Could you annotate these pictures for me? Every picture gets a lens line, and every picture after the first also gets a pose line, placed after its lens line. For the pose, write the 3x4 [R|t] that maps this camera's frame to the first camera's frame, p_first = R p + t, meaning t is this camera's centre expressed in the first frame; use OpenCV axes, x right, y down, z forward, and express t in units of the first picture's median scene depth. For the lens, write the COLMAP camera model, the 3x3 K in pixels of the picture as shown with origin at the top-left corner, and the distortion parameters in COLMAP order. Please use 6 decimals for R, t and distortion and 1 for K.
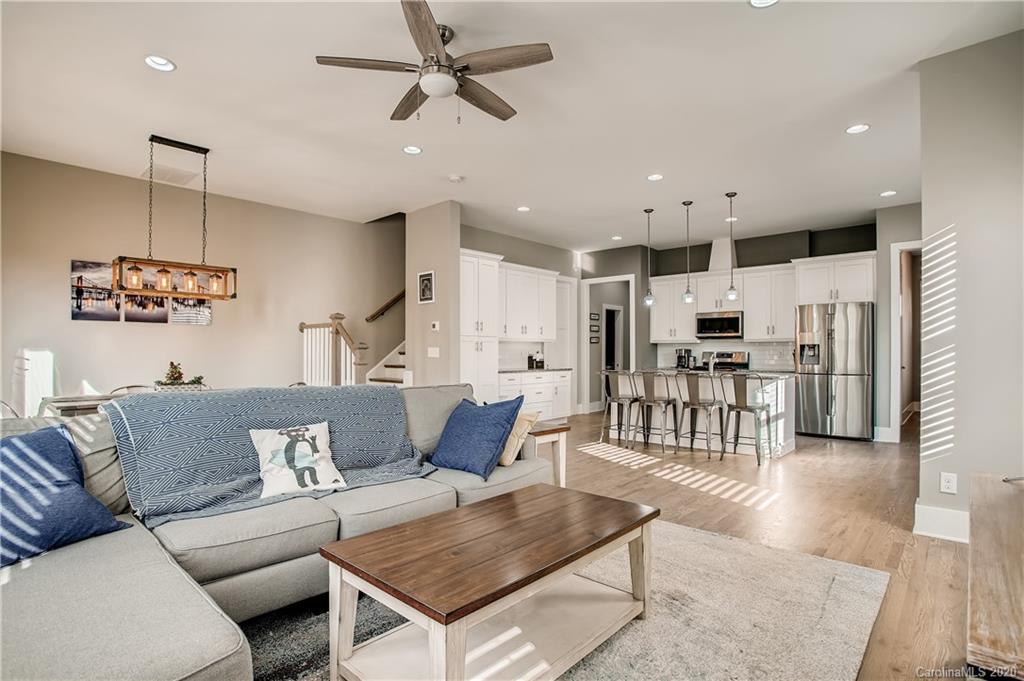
lens RADIAL K [[513.1, 0, 521.0], [0, 513.1, 353.4], [0, 0, 1]] dist [-0.065211, 0.021516]
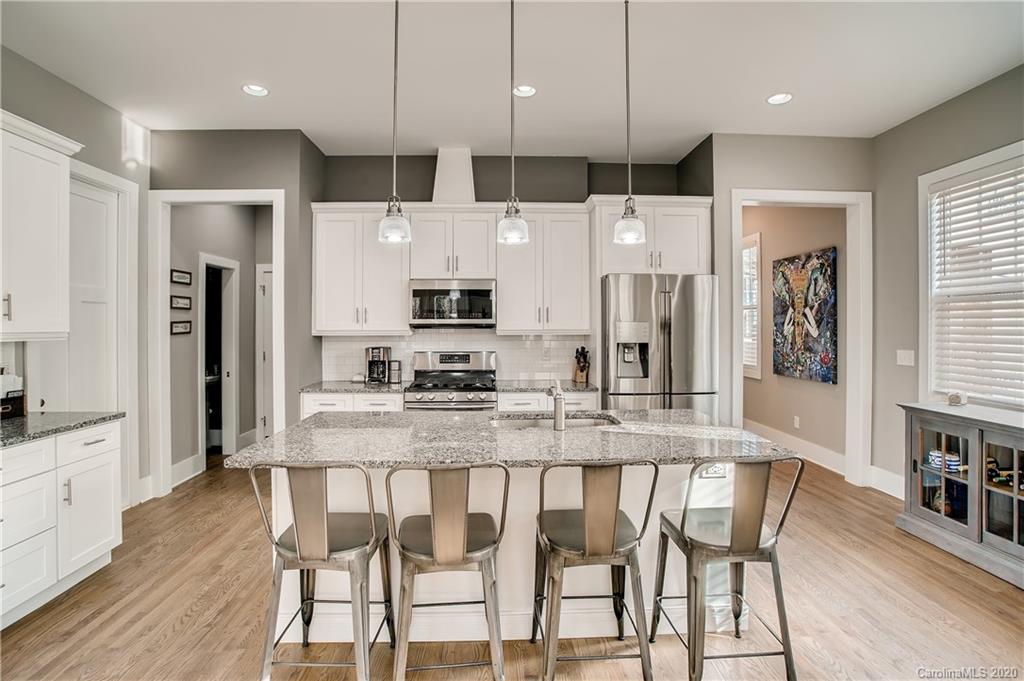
lens RADIAL K [[513.1, 0, 507.5], [0, 513.1, 329.6], [0, 0, 1]] dist [-0.065211, 0.021516]
pose [[0.724850, -0.006307, 0.688878, 0.058810], [0.004952, 0.999980, 0.003944, -0.032159], [-0.688889, 0.000553, 0.724867, 0.605831]]
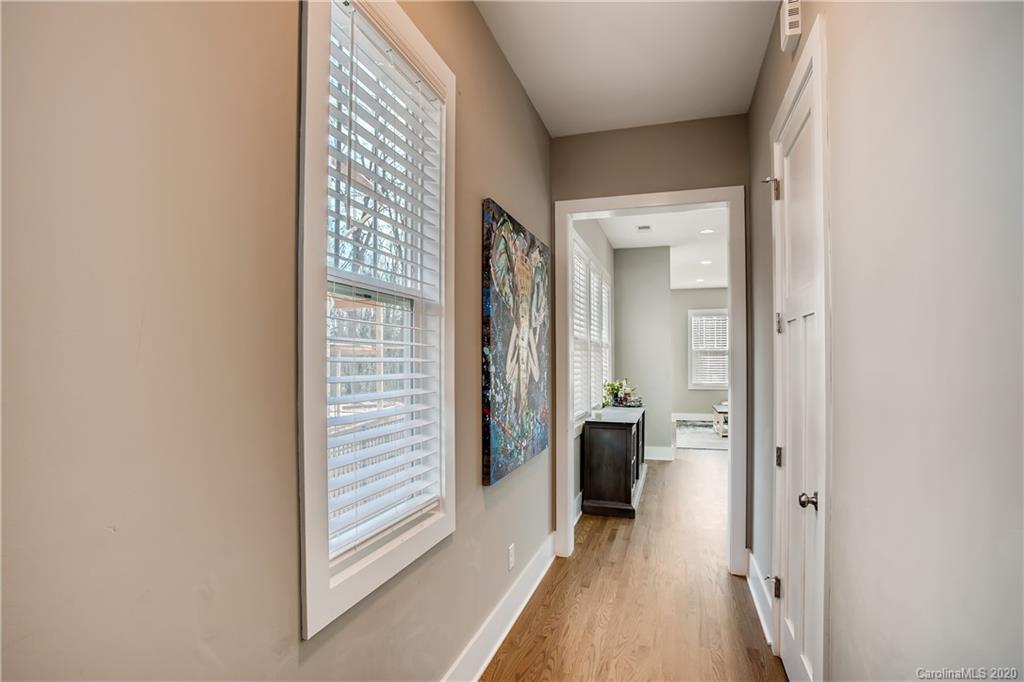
lens RADIAL K [[513.1, 0, 512.9], [0, 513.1, 348.1], [0, 0, 1]] dist [-0.065211, 0.021516]
pose [[-0.913173, -0.009269, -0.407466, 0.988445], [-0.001867, 0.999826, -0.018560, -0.036274], [0.407568, -0.016187, -0.913032, 1.165138]]
